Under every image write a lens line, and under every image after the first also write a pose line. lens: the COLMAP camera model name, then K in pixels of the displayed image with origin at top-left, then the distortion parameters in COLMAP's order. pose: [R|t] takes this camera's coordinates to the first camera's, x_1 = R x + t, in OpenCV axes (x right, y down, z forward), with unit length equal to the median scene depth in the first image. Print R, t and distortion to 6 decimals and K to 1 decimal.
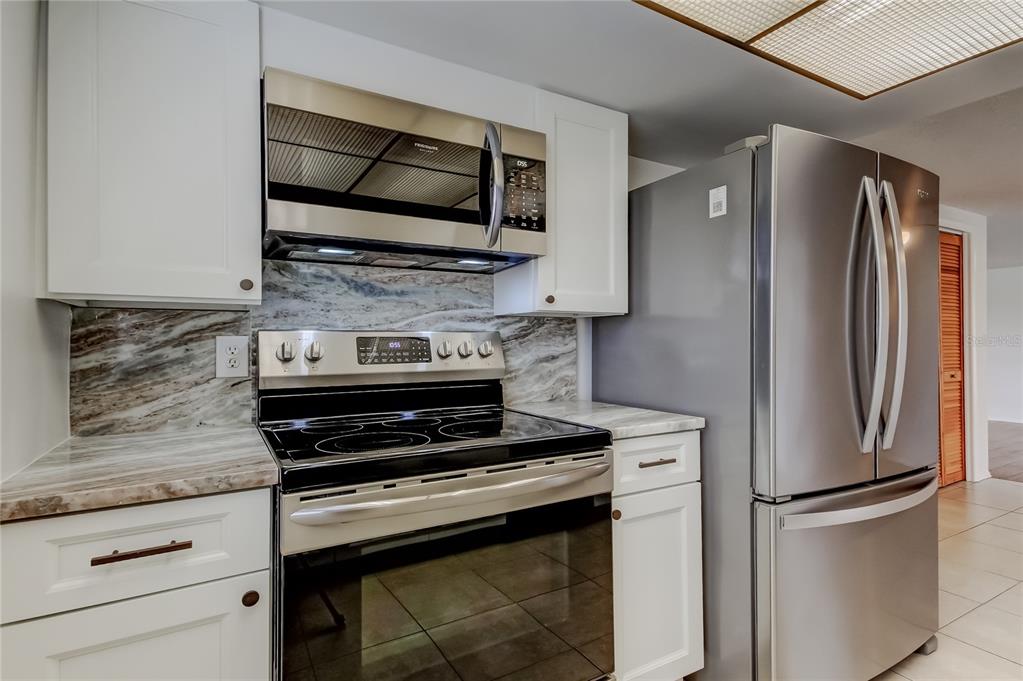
lens RADIAL K [[474.1, 0, 548.5], [0, 474.1, 335.3], [0, 0, 1]] dist [0.021093, -0.006442]
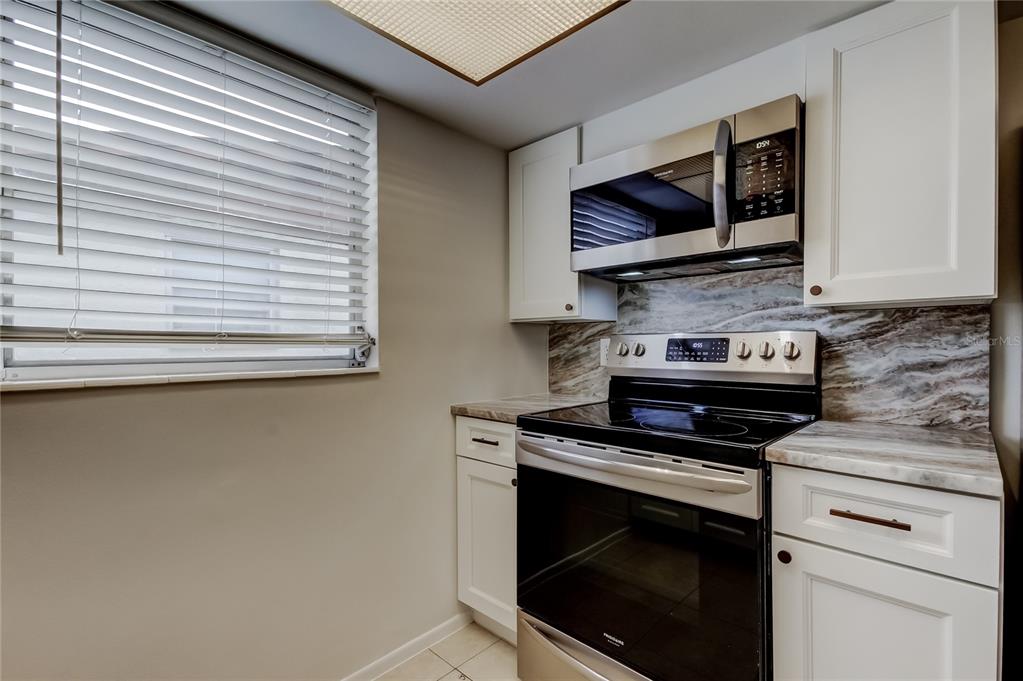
lens RADIAL K [[474.1, 0, 510.9], [0, 474.1, 344.1], [0, 0, 1]] dist [0.021093, -0.006442]
pose [[0.296093, 0.005250, -0.955145, 0.602558], [0.018023, 0.999776, 0.011082, -0.002844], [0.954989, -0.020496, 0.295932, 0.245597]]
